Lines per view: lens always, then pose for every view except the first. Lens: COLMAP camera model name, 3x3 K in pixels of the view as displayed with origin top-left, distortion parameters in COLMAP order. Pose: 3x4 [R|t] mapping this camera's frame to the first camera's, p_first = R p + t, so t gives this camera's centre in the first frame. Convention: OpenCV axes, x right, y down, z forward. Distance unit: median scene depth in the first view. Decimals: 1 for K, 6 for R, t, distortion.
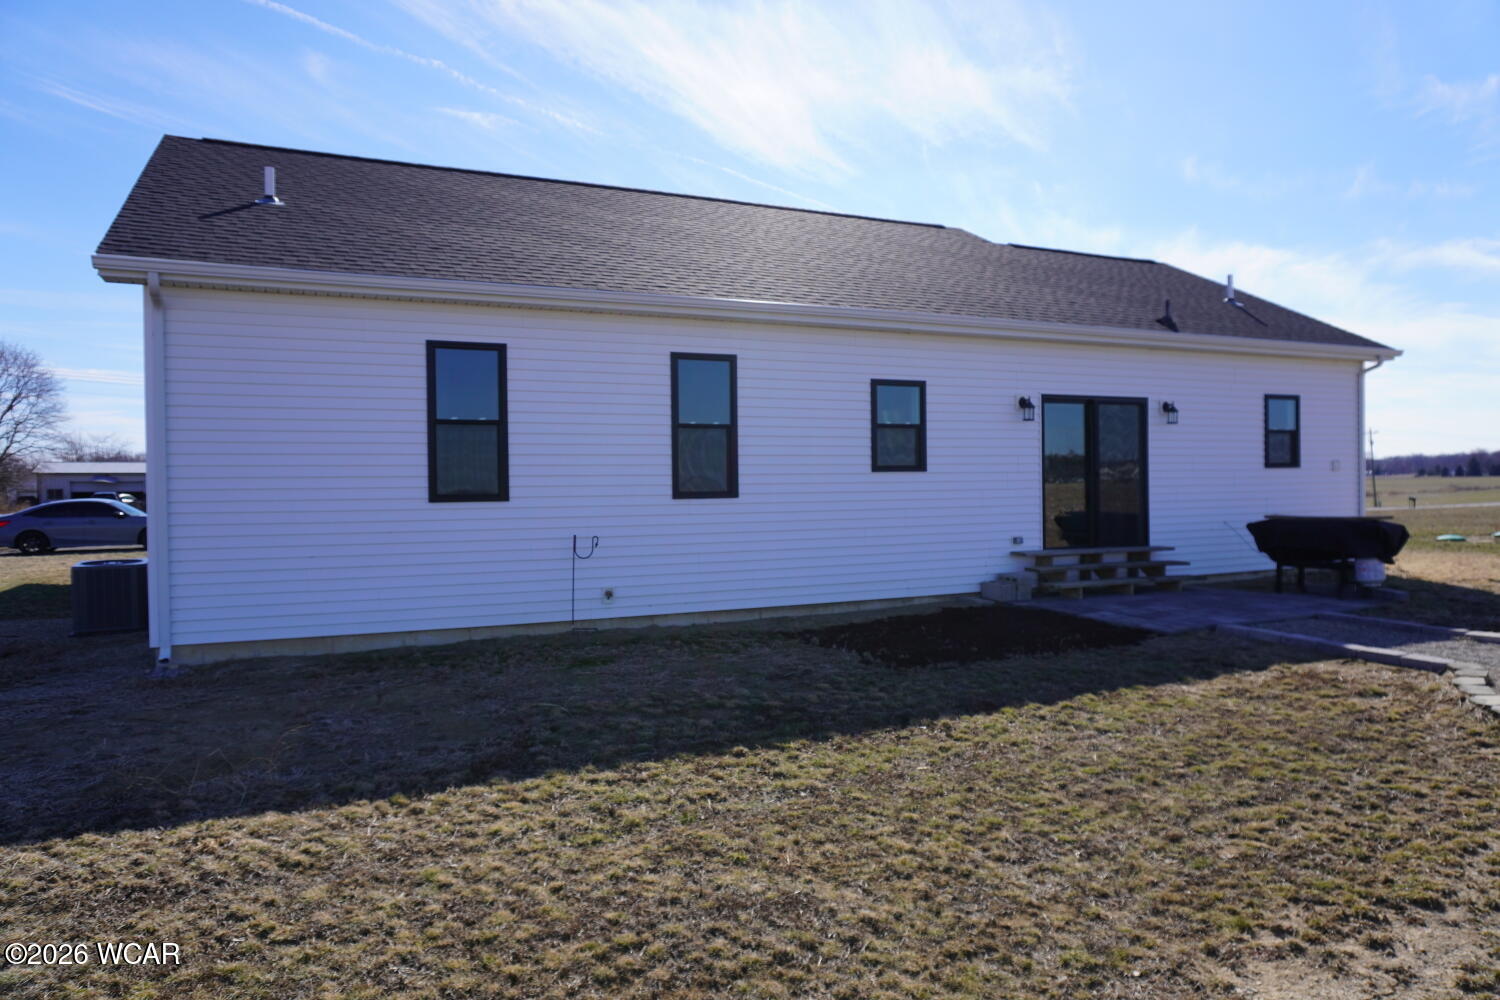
lens RADIAL K [[1014.2, 0, 750.0], [0, 1014.2, 500.0], [0, 0, 1]] dist [-0.007227, -0.001790]
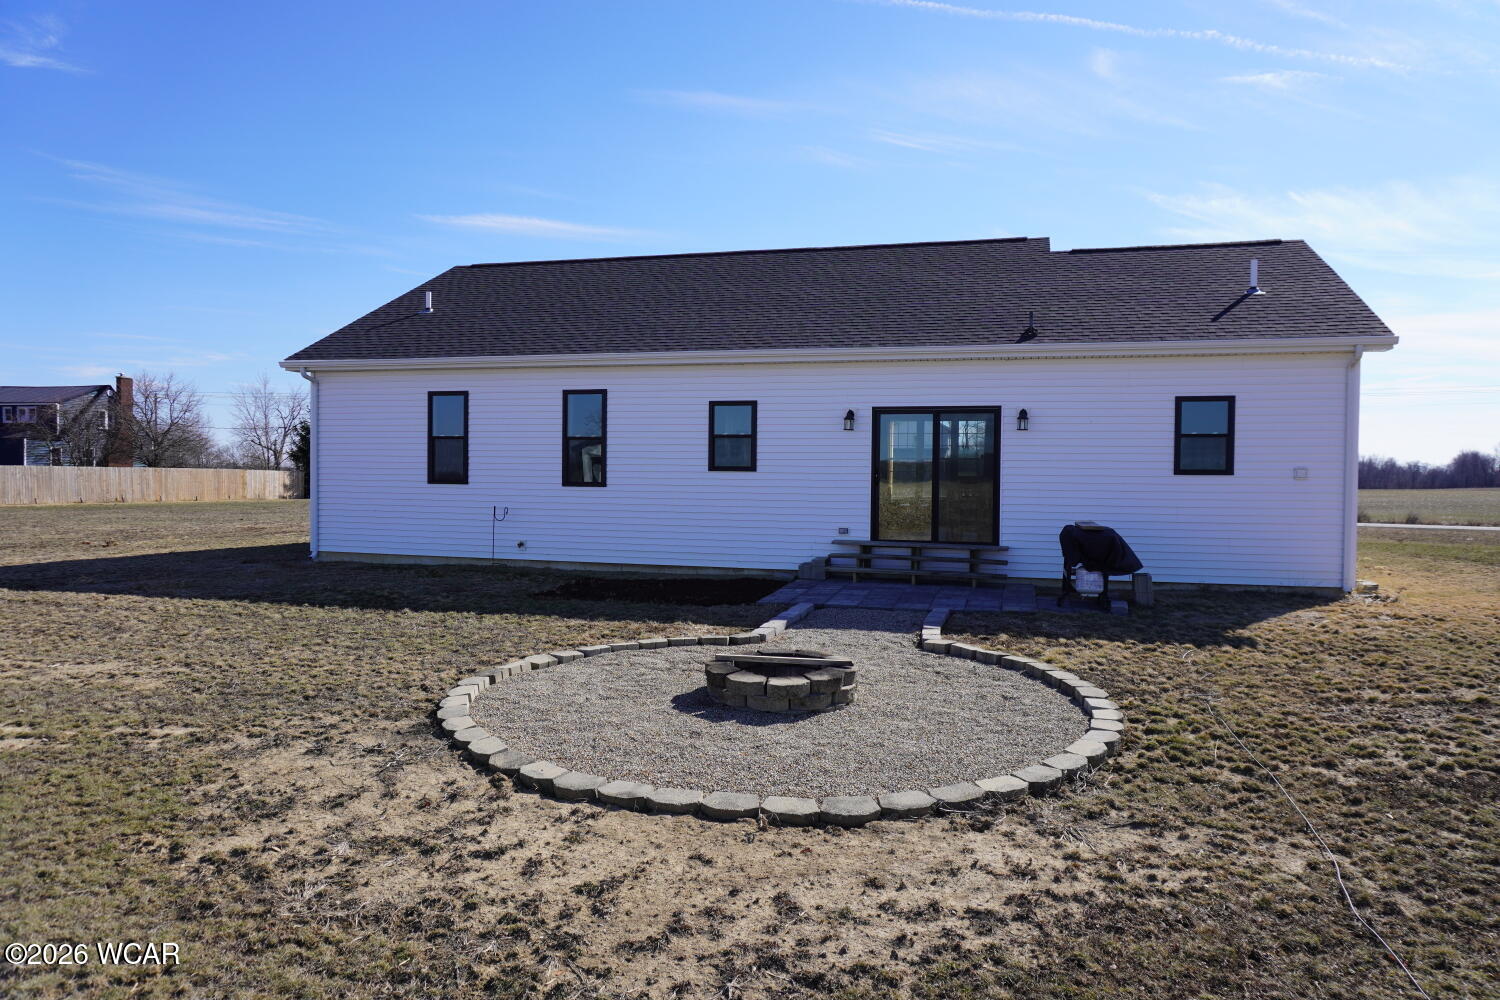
lens RADIAL K [[1048.3, 0, 750.0], [0, 1048.3, 500.0], [0, 0, 1]] dist [-0.006117, 0.000651]
pose [[0.748521, 0.034050, -0.662236, 1.040218], [-0.033120, 0.999354, 0.013948, -0.010163], [0.662283, 0.011493, 0.749166, 0.007435]]
